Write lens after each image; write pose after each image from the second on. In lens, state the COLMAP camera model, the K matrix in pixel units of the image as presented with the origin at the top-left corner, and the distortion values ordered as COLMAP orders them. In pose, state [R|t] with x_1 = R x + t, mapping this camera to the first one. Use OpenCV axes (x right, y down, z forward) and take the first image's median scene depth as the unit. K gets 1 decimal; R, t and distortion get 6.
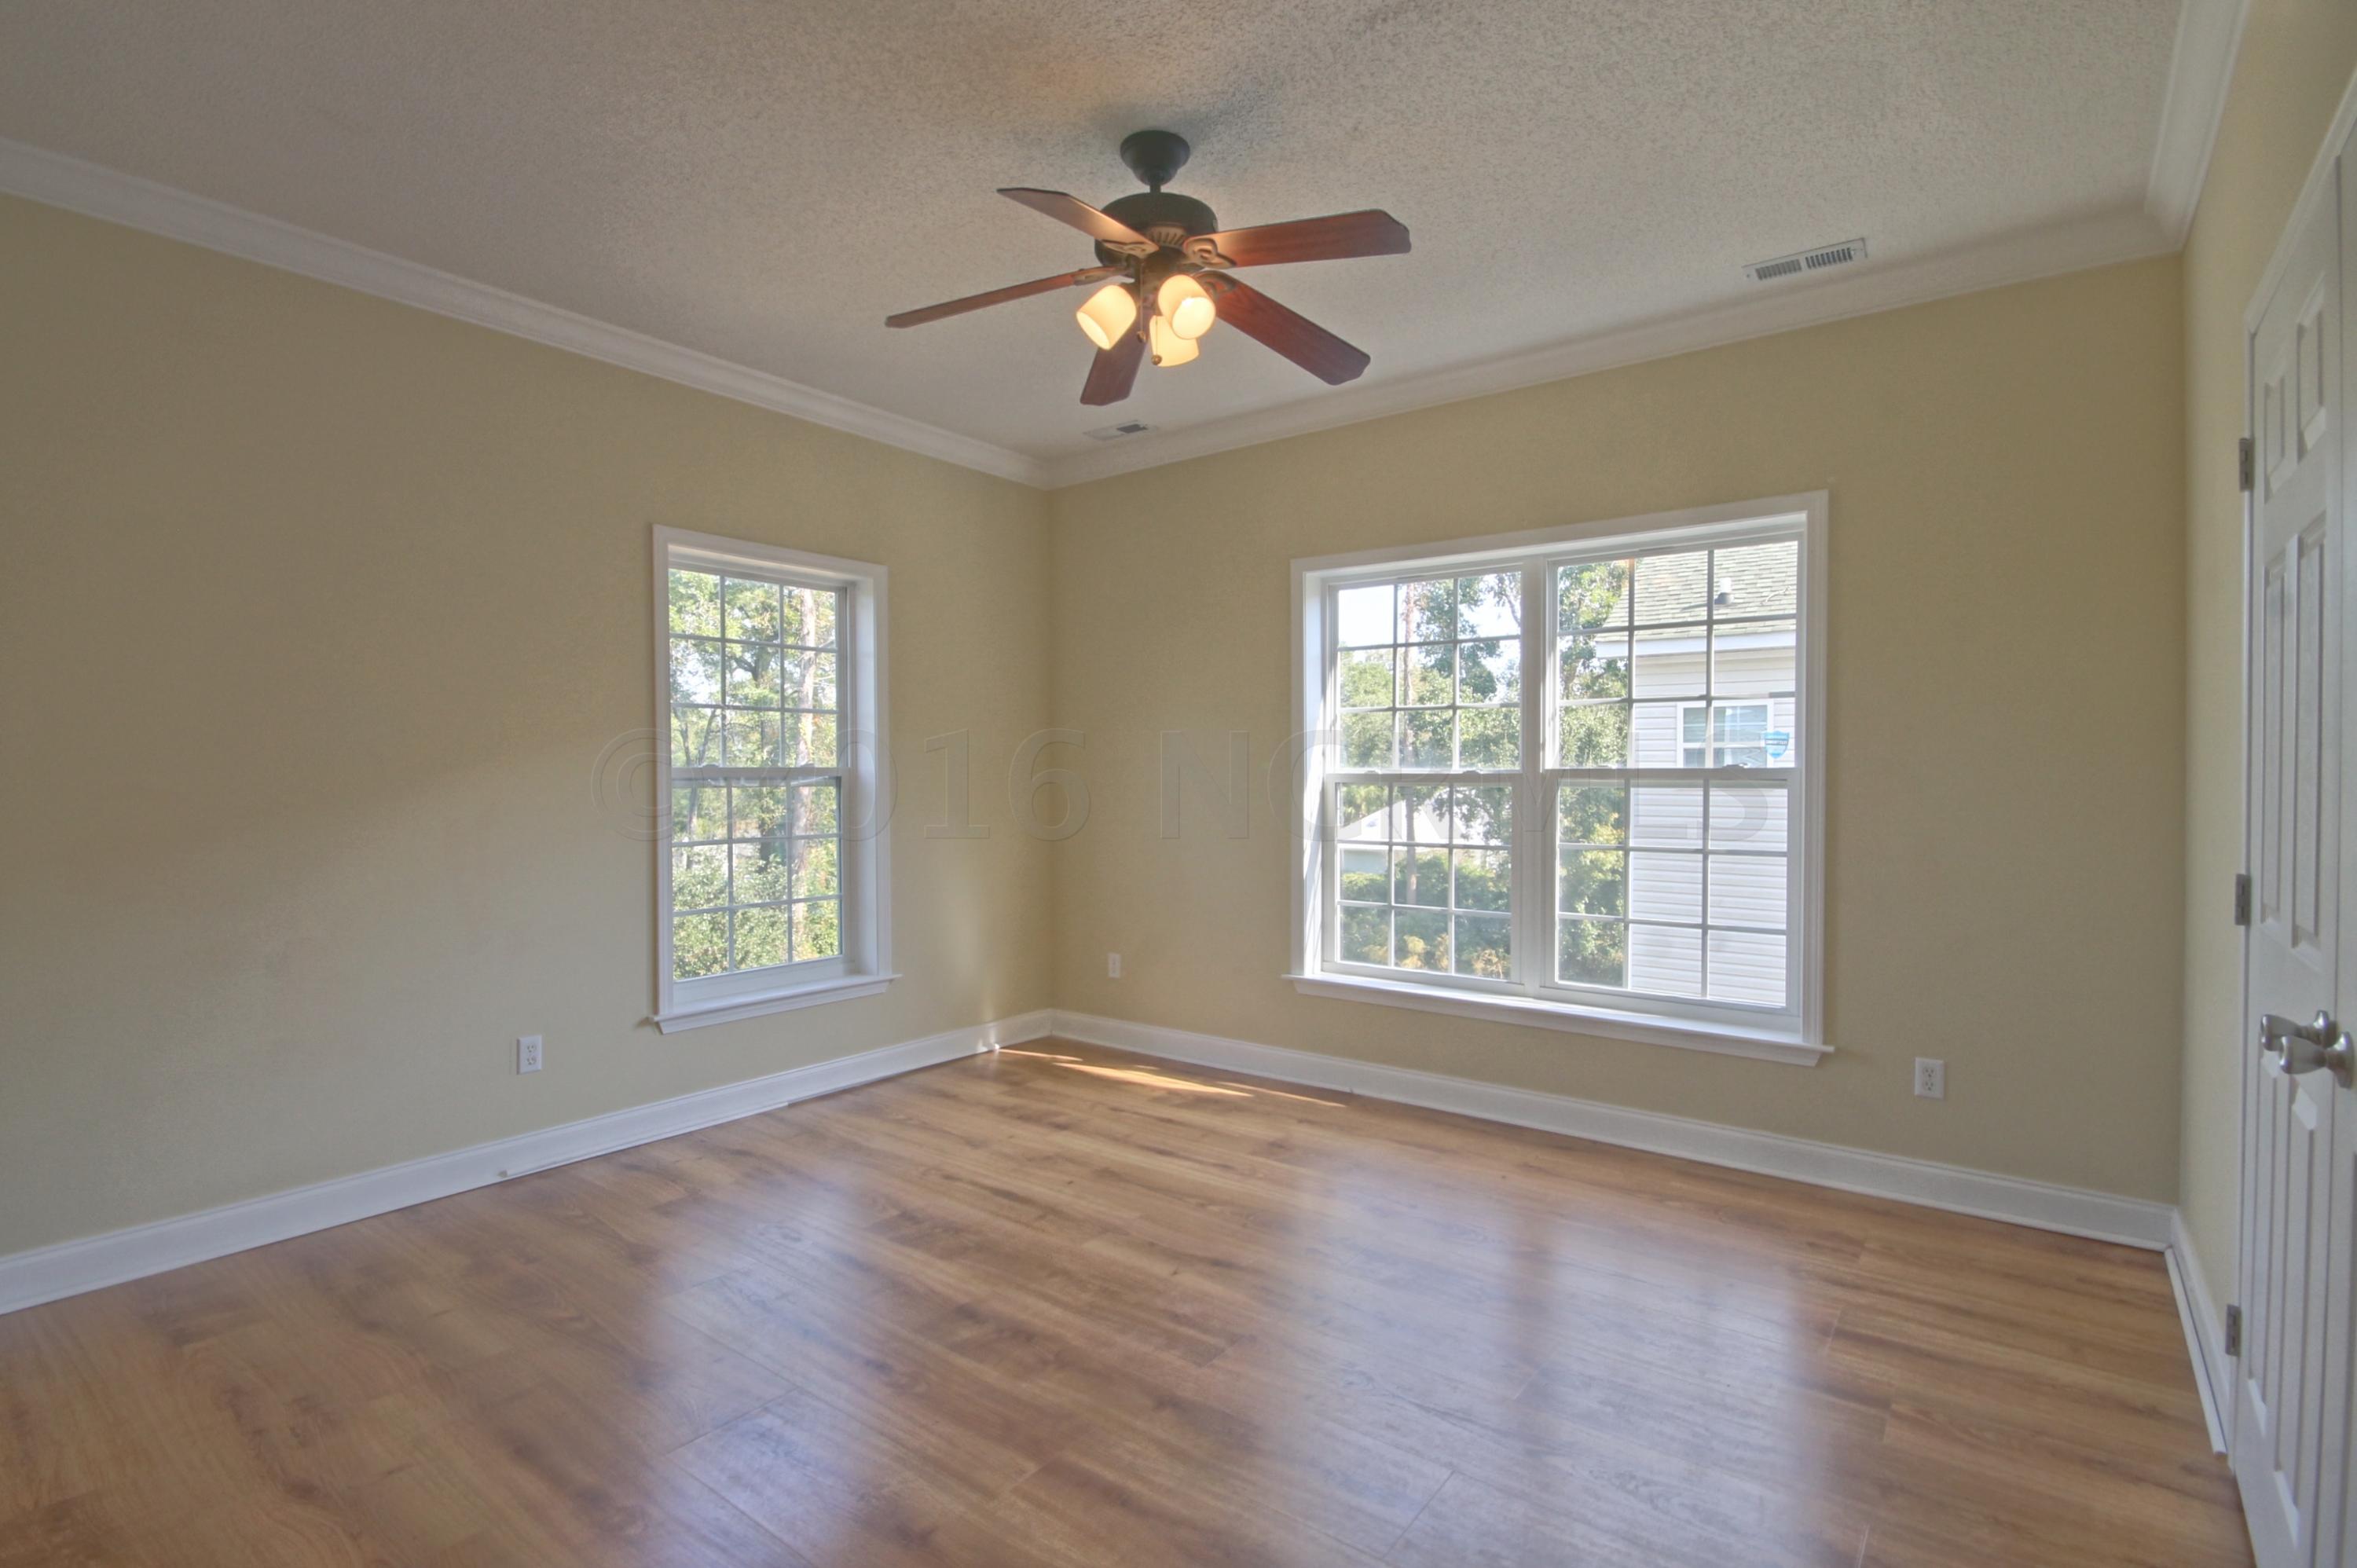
lens RADIAL K [[1129.7, 0, 1182.3], [0, 1129.7, 791.9], [0, 0, 1]] dist [0.000474, -0.013882]
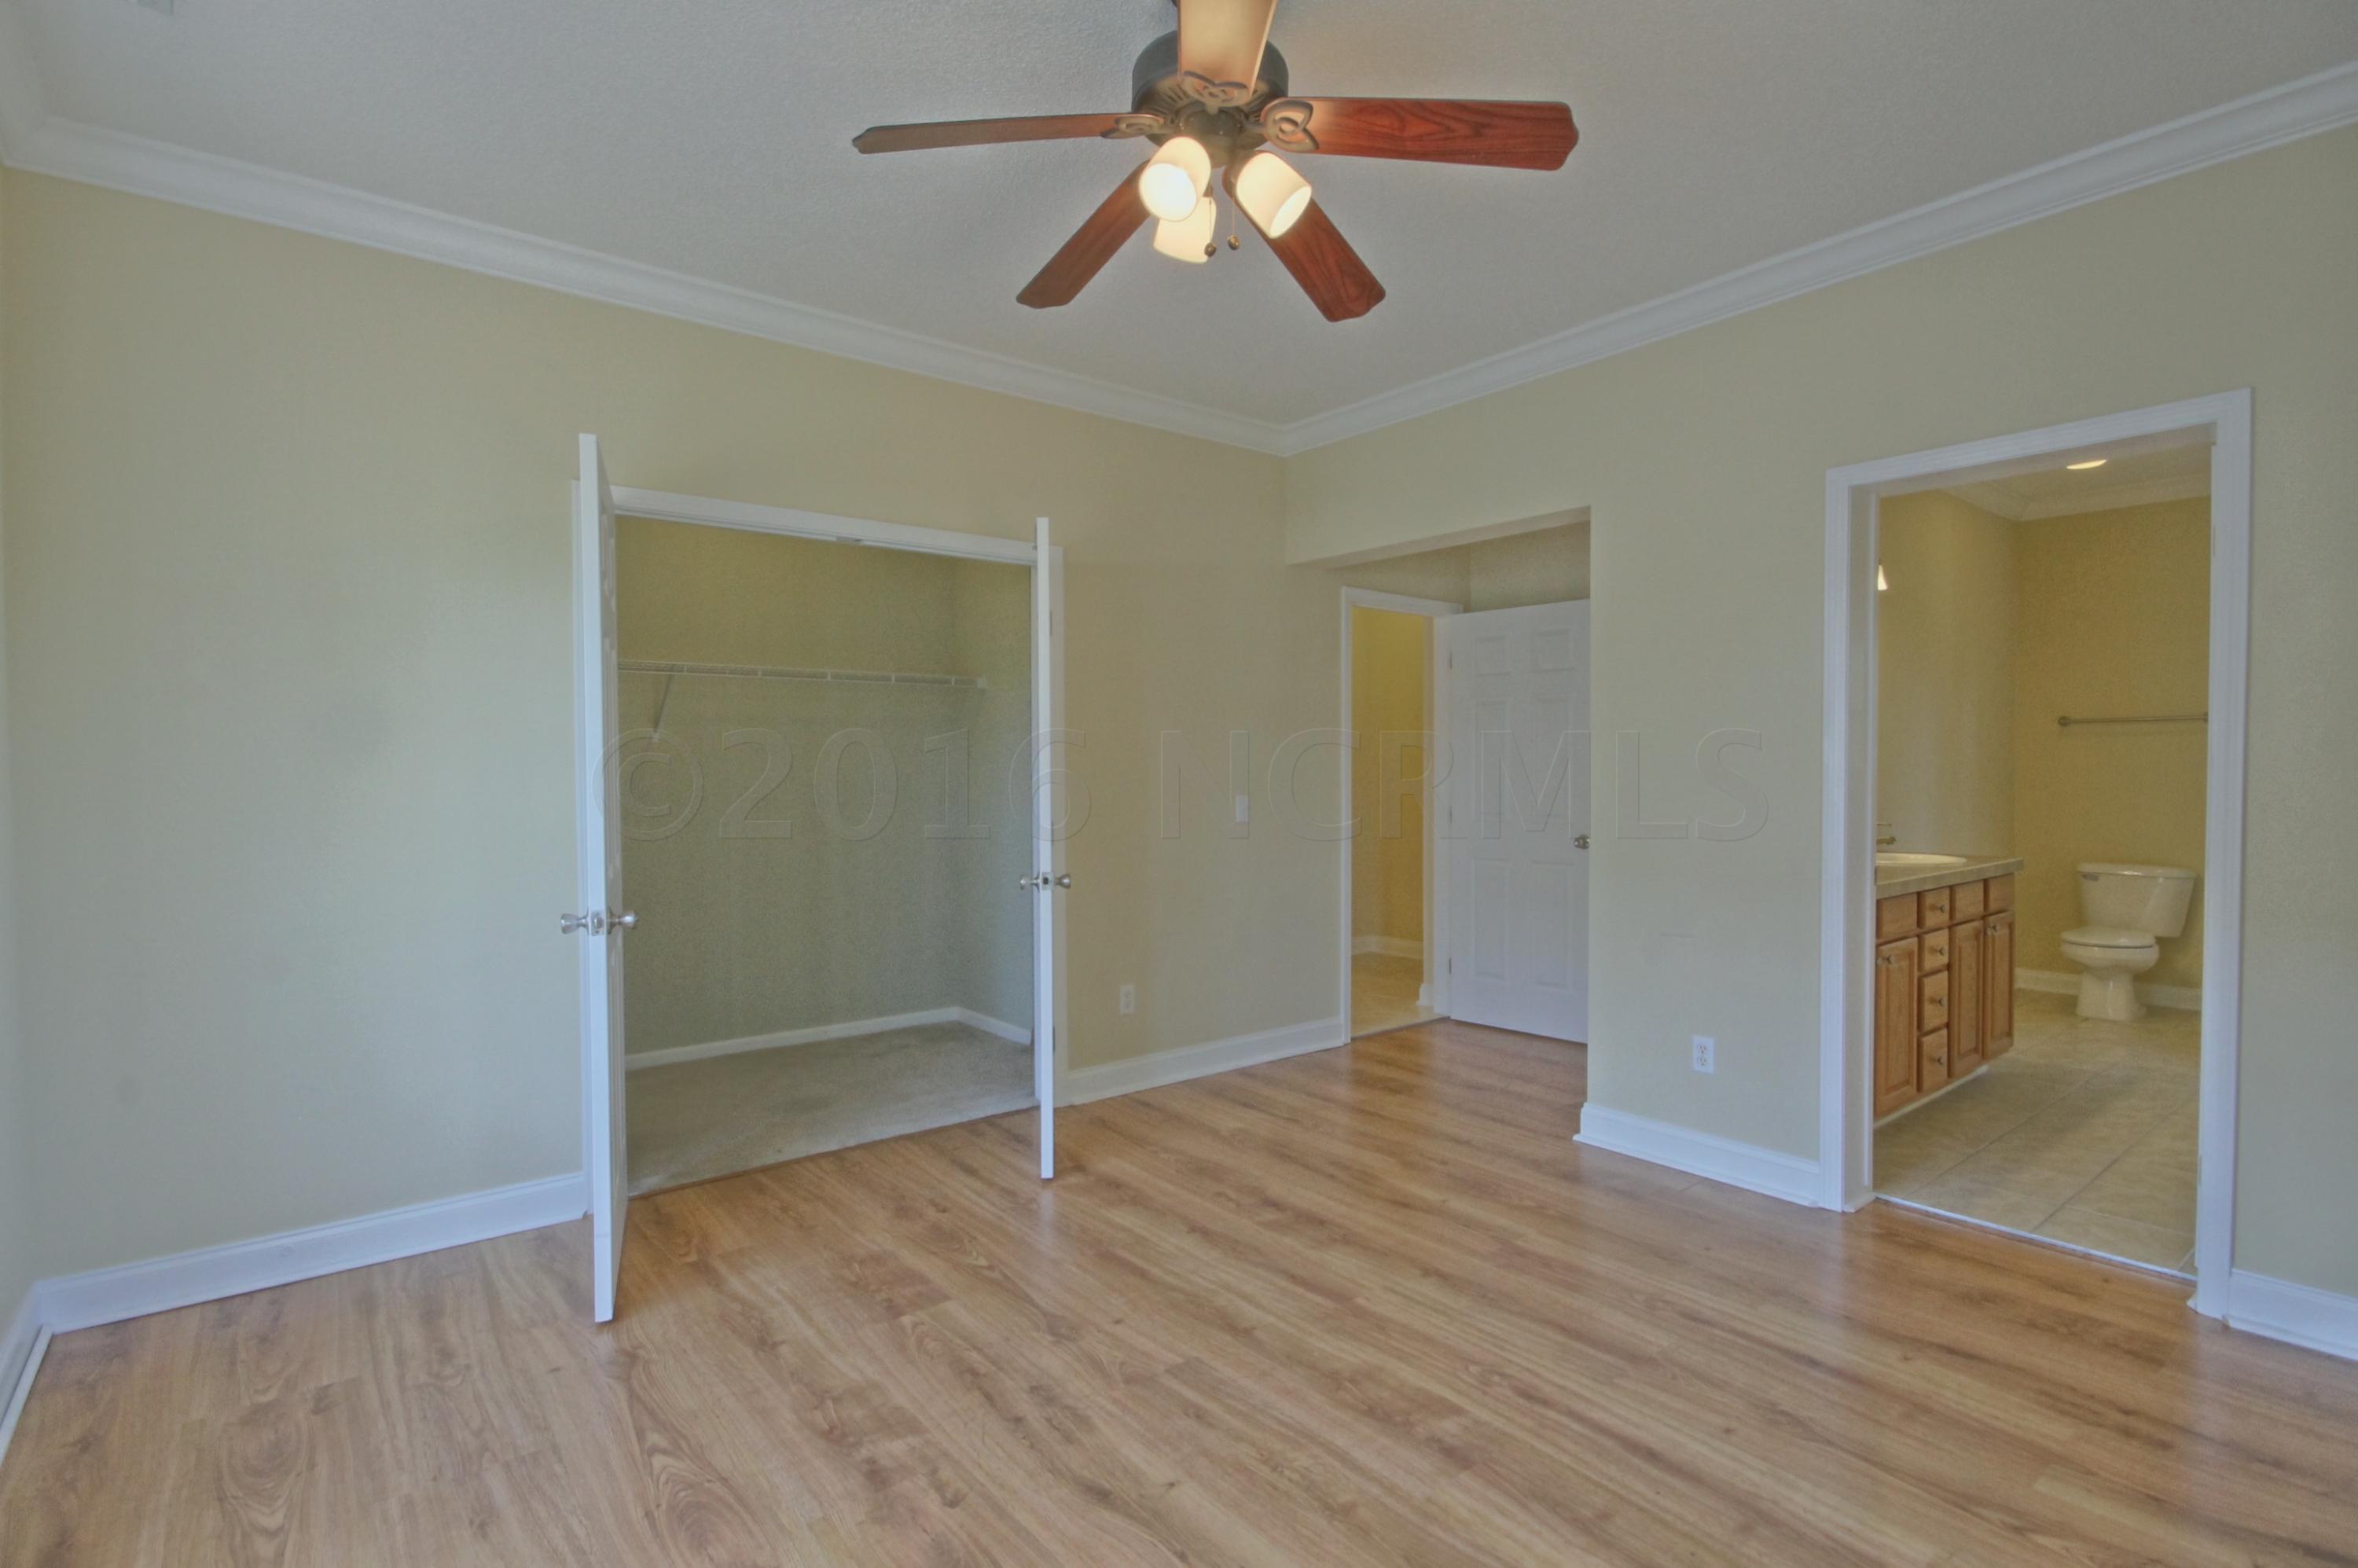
lens RADIAL K [[1130.2, 0, 1182.8], [0, 1130.2, 791.9], [0, 0, 1]] dist [0.000474, -0.013882]
pose [[-0.970798, 0.004976, 0.239849, -0.203176], [0.014802, 0.999122, 0.039182, -0.031491], [-0.239443, 0.041588, -0.970019, 1.846881]]
